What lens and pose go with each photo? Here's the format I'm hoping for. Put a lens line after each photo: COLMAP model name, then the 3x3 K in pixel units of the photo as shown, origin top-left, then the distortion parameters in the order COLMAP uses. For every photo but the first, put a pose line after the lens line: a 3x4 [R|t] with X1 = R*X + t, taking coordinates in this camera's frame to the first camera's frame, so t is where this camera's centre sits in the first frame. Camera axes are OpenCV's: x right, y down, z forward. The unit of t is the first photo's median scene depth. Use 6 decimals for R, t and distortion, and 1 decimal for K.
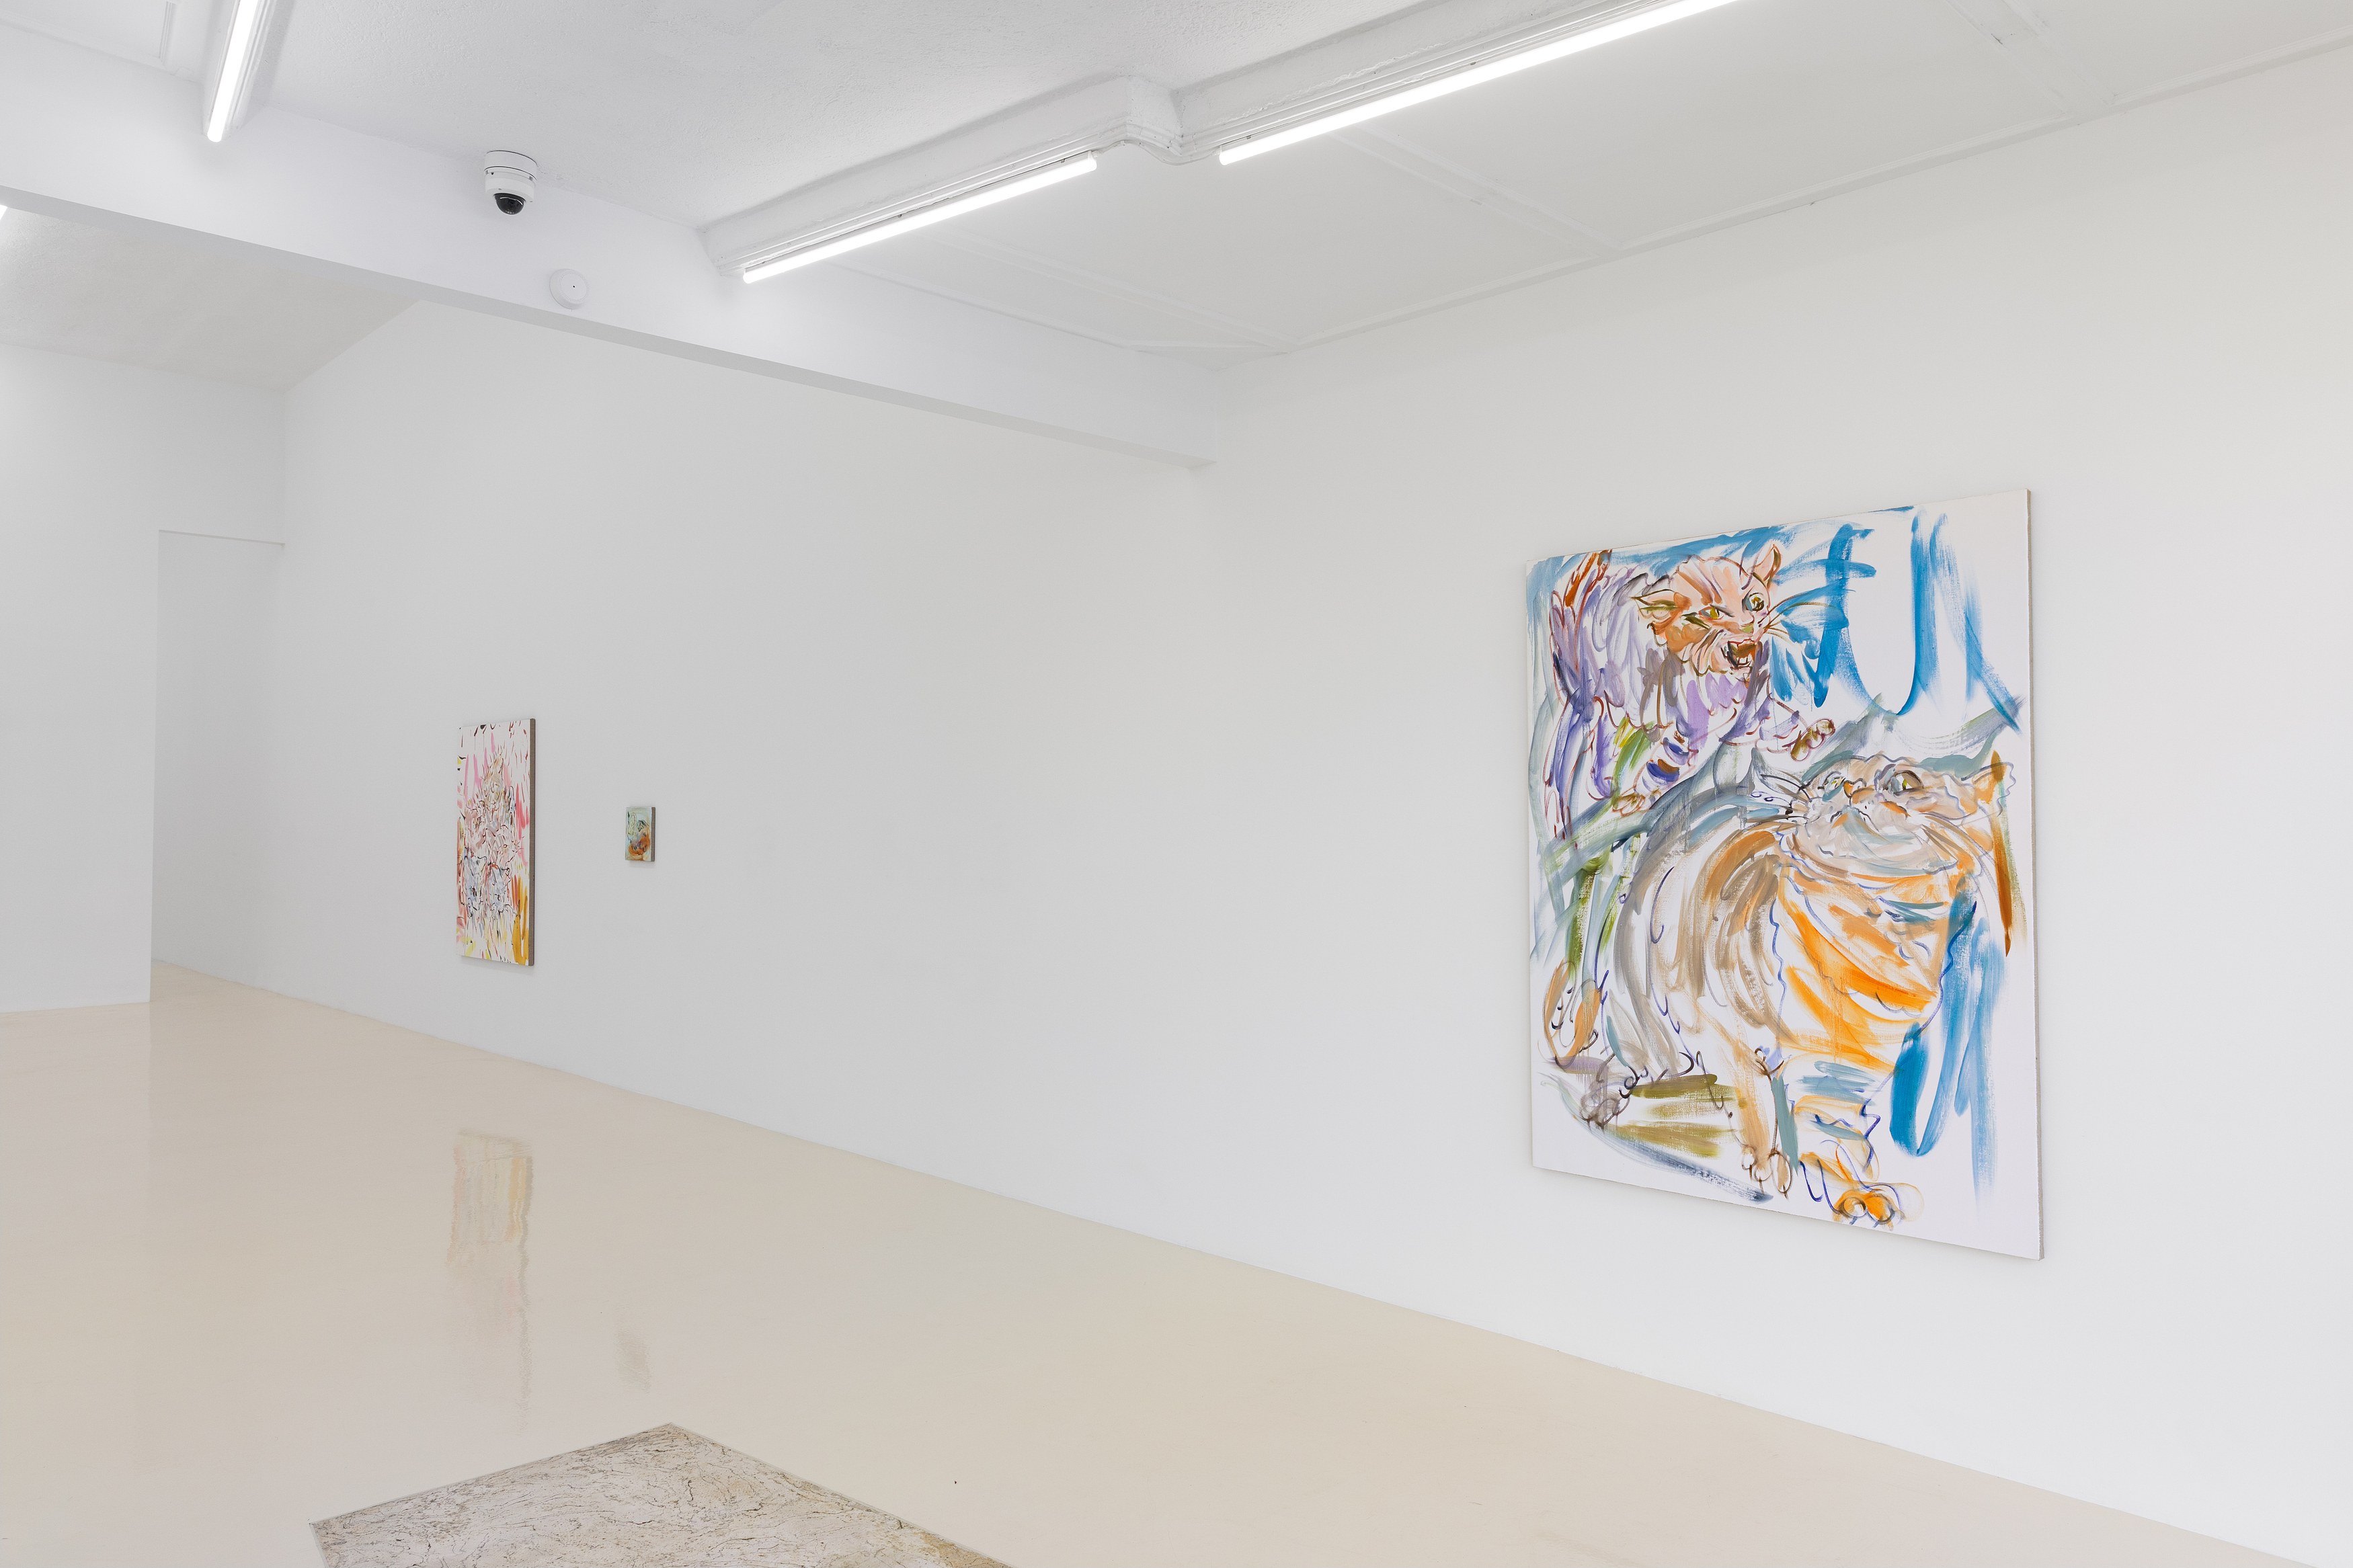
lens RADIAL K [[1560.4, 0, 1176.8], [0, 1560.4, 781.9], [0, 0, 1]] dist [0.019673, -0.014545]
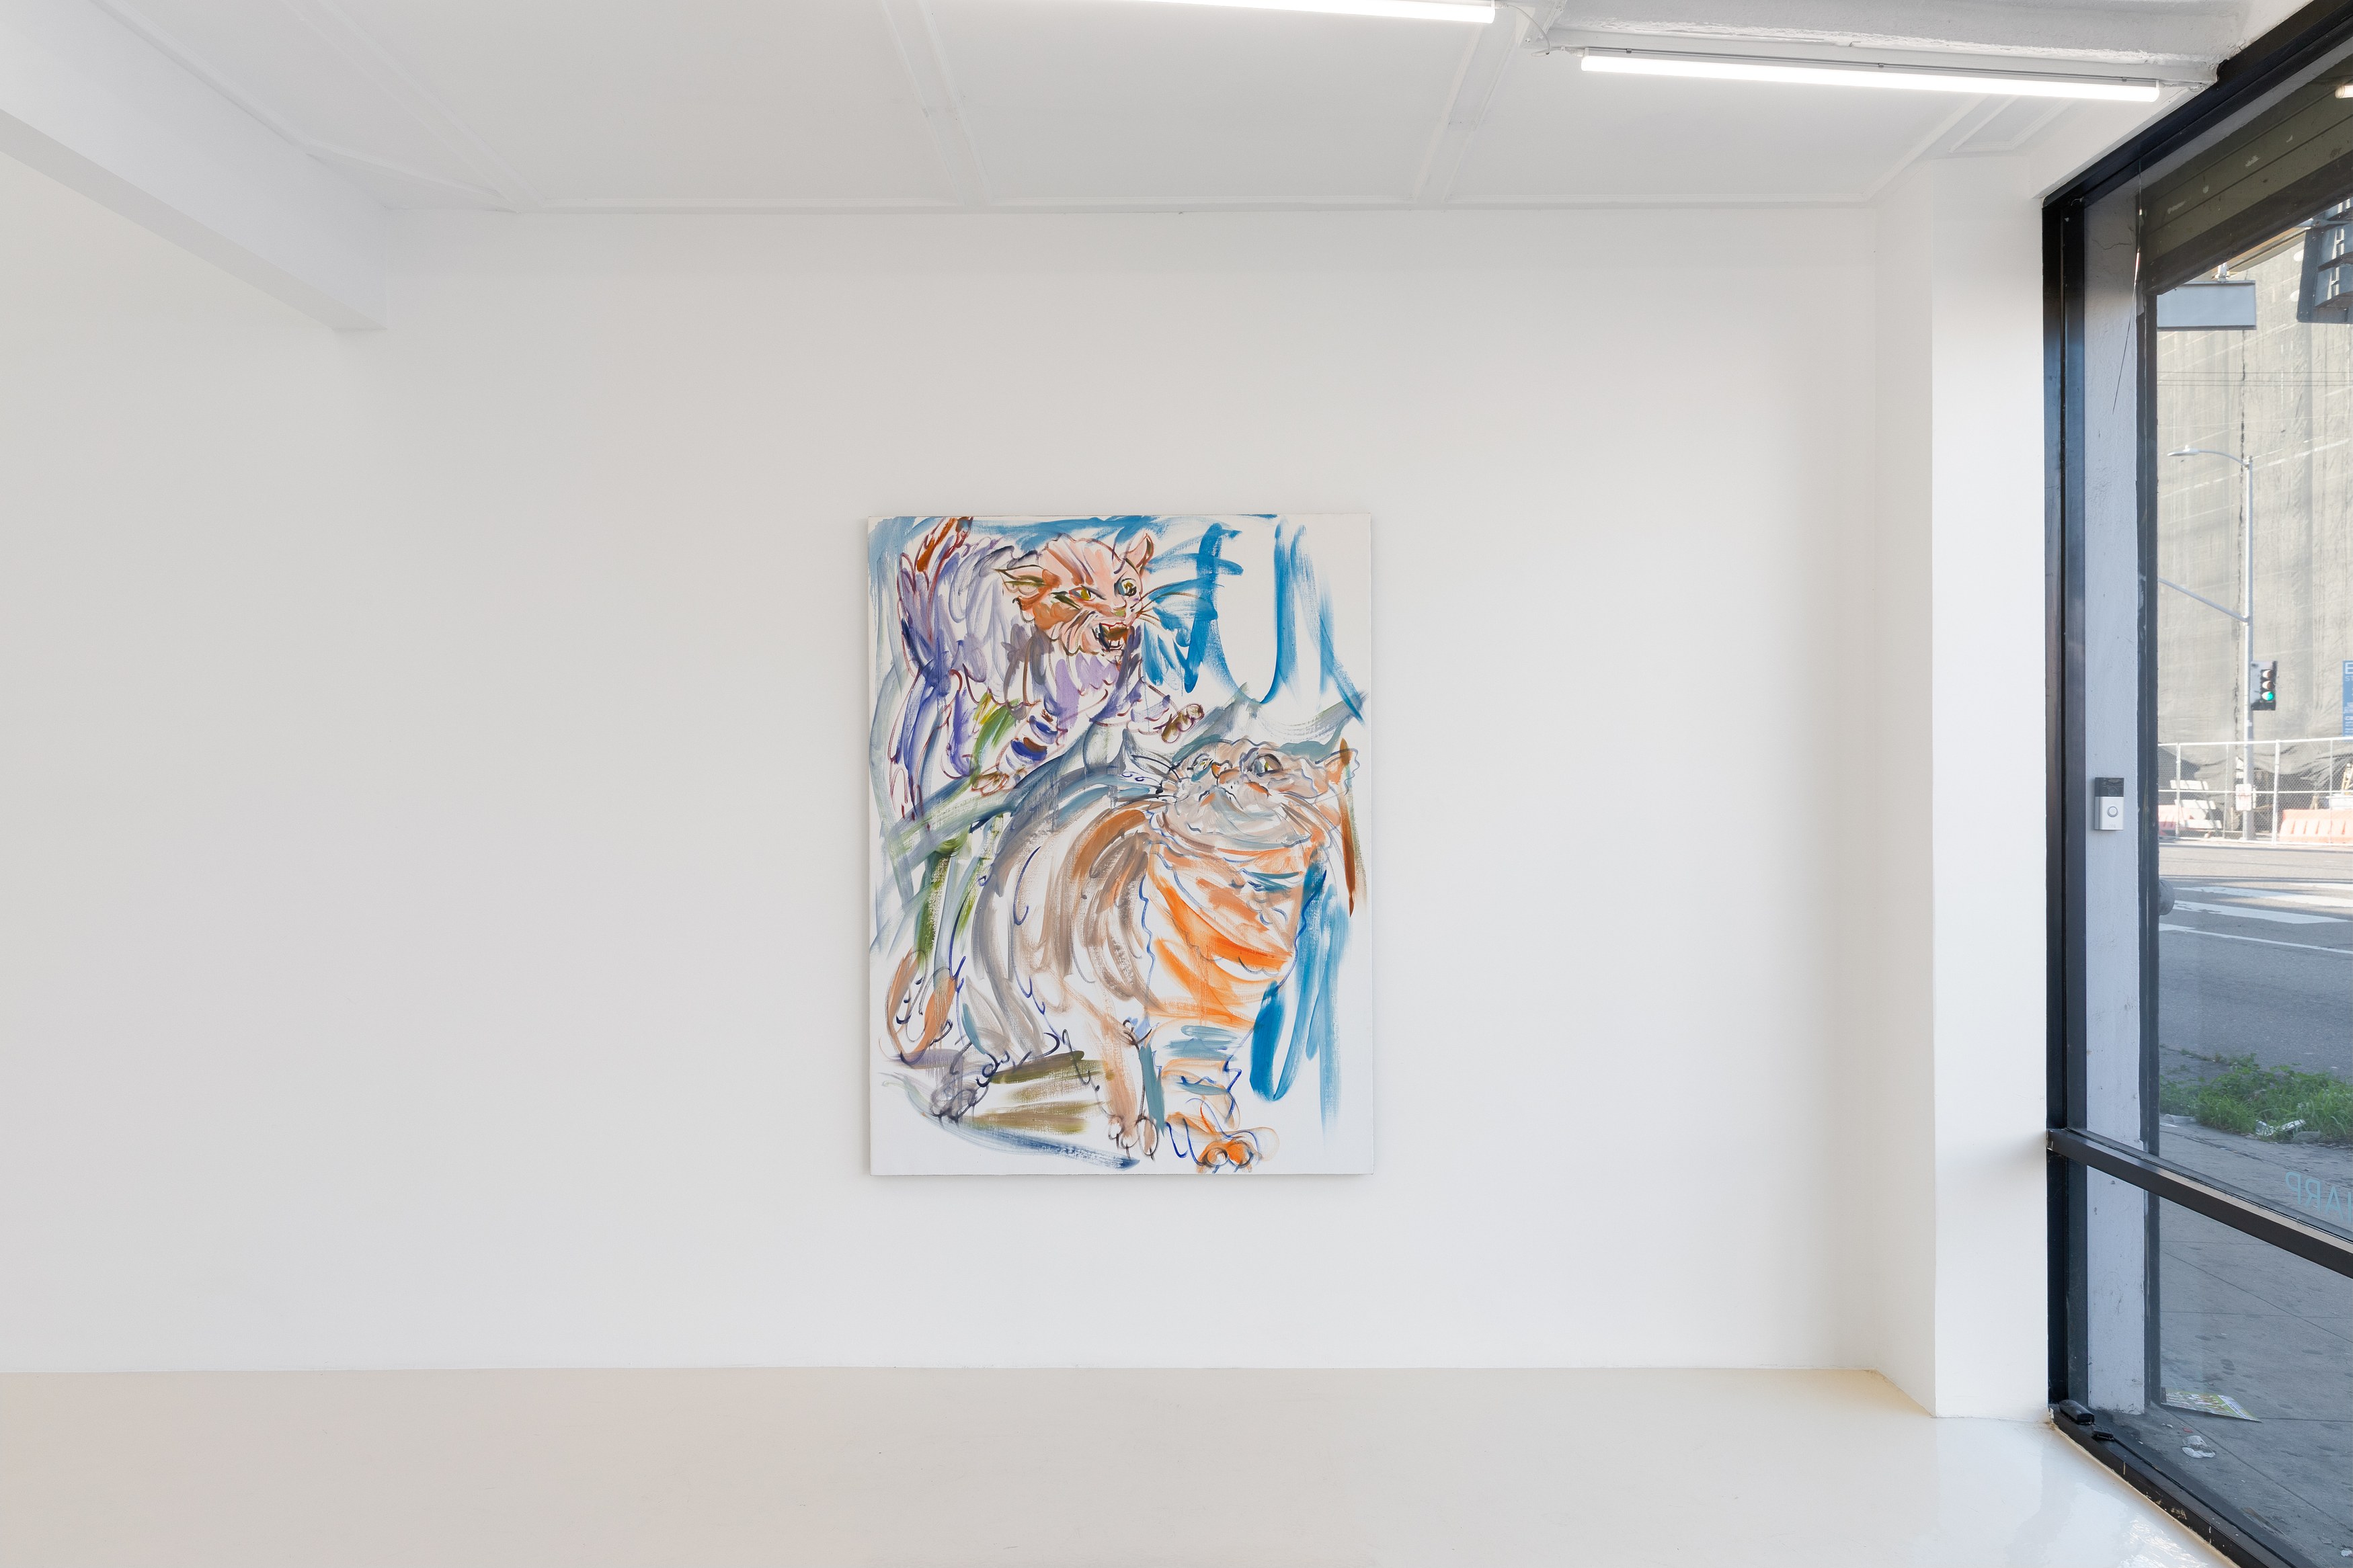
lens RADIAL K [[1560.4, 0, 1177.0], [0, 1560.4, 778.8], [0, 0, 1]] dist [0.019673, -0.014545]
pose [[0.700731, 0.002825, 0.713420, -0.317776], [-0.015214, 0.999824, 0.010984, -0.000745], [-0.713264, -0.018551, 0.700650, 0.239571]]
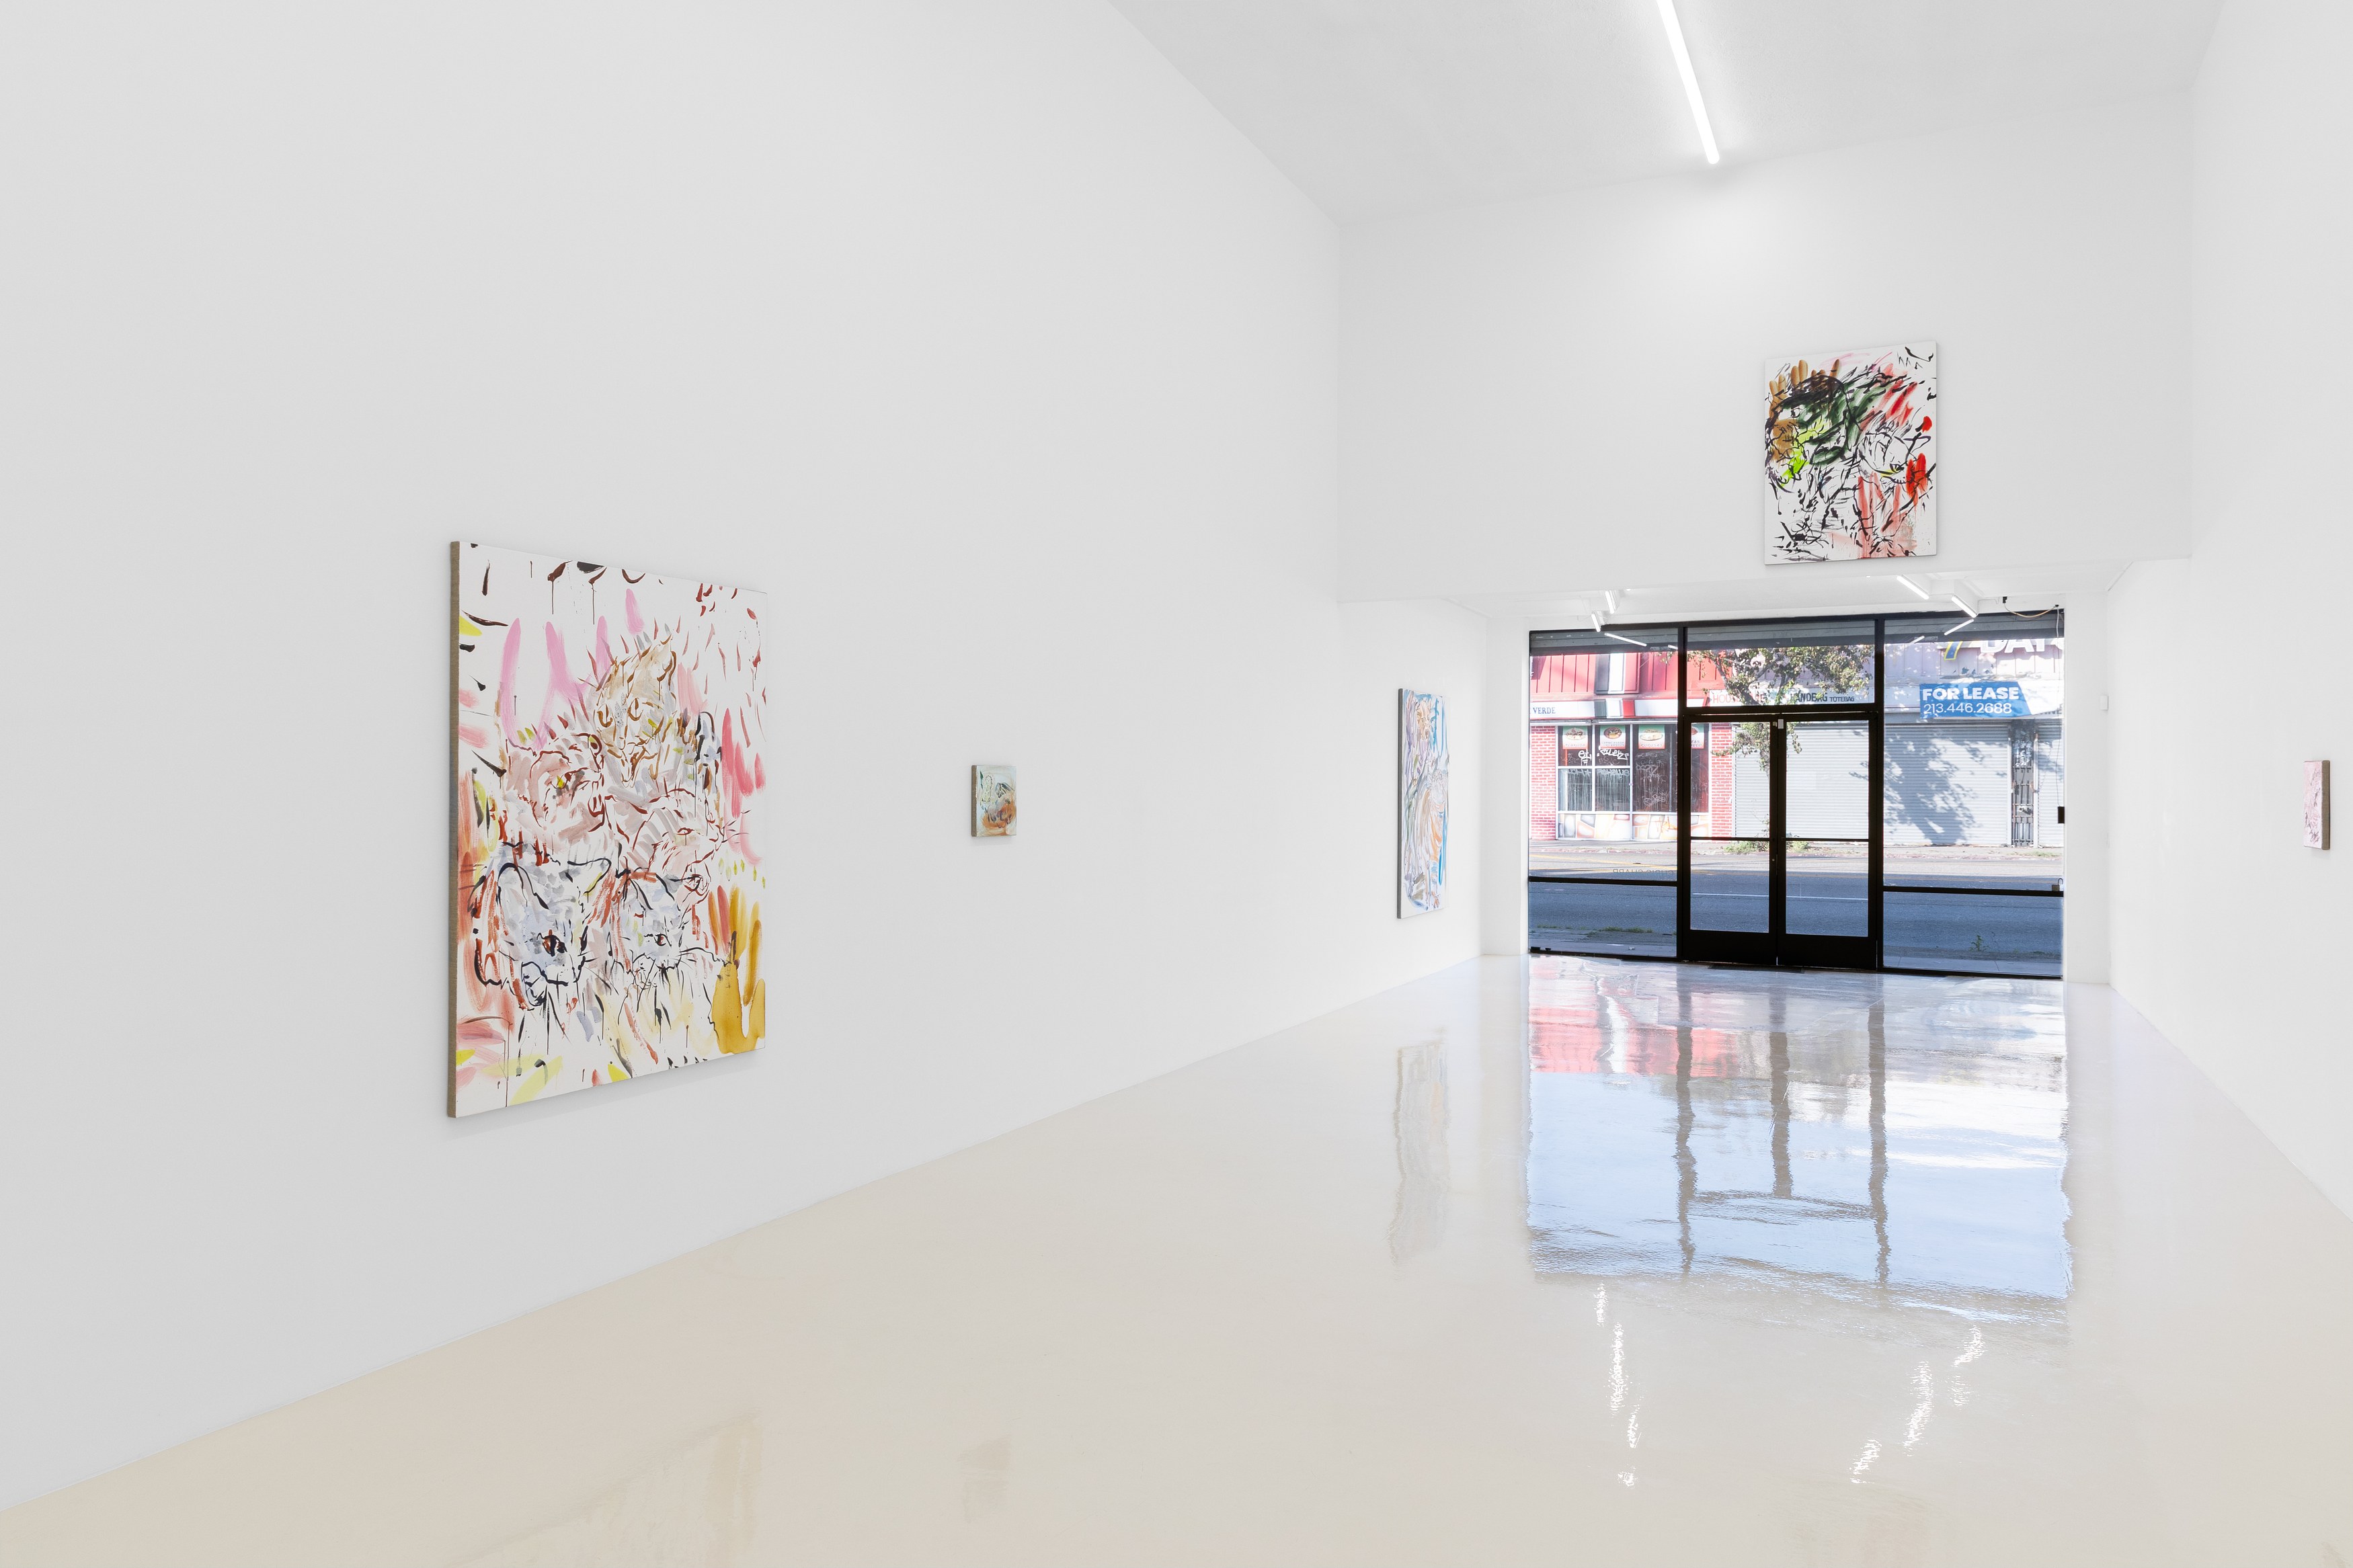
lens RADIAL K [[1560.4, 0, 1183.5], [0, 1560.4, 784.3], [0, 0, 1]] dist [0.019673, -0.014545]
pose [[-0.358807, 0.003083, 0.933407, -2.199386], [-0.025970, 0.999574, -0.013285, 0.066606], [-0.933050, -0.029007, -0.358575, 2.399532]]
